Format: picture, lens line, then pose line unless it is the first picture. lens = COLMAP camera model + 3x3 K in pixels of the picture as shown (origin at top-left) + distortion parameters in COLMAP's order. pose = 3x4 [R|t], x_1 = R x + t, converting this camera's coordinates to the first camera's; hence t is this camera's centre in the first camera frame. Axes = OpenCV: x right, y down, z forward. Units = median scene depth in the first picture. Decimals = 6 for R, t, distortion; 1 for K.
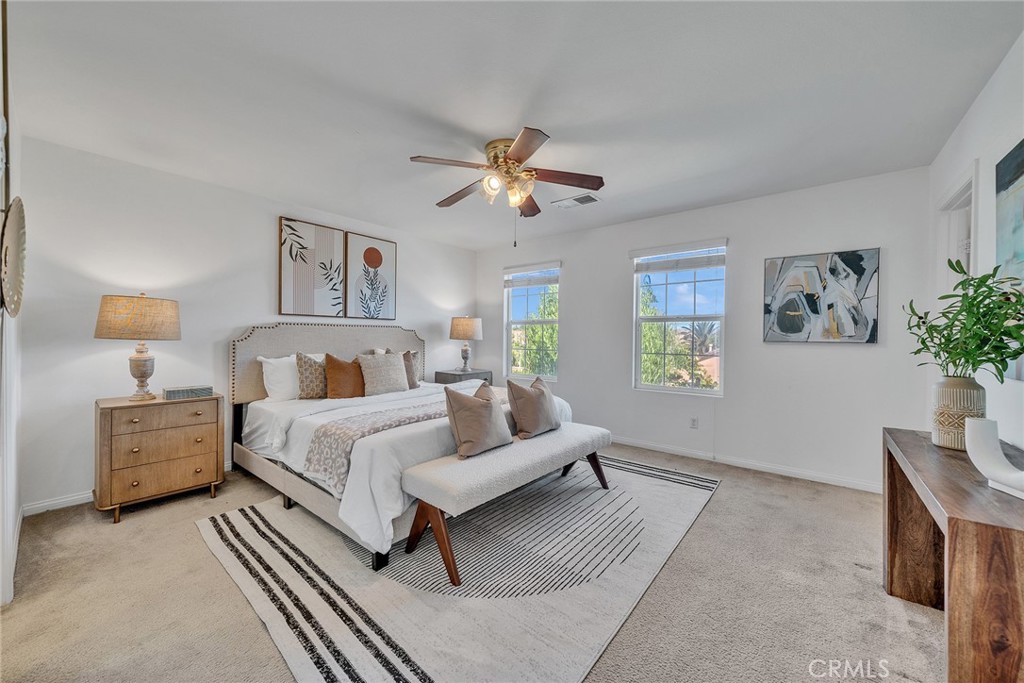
lens RADIAL K [[372.1, 0, 505.6], [0, 372.1, 340.5], [0, 0, 1]] dist [-0.000138, -0.000039]
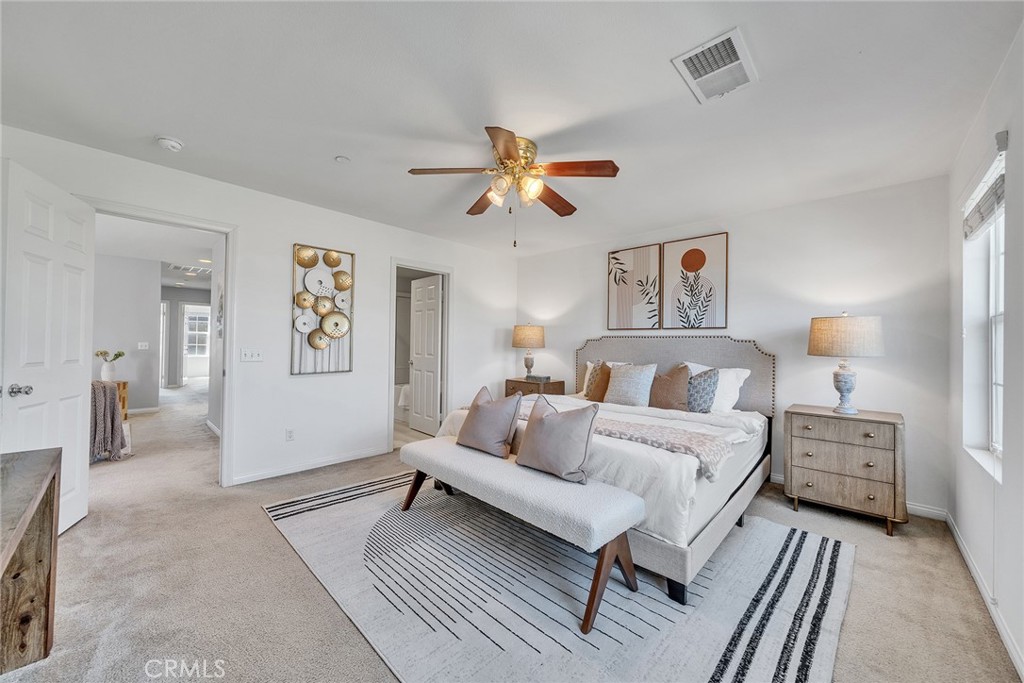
lens RADIAL K [[367.2, 0, 512.0], [0, 367.2, 341.5], [0, 0, 1]] dist [-0.021727, 0.000001]
pose [[-0.053708, -0.016148, -0.998426, 0.630890], [-0.028751, 0.999480, -0.014619, -0.002389], [0.998143, 0.027921, -0.054144, 0.720937]]
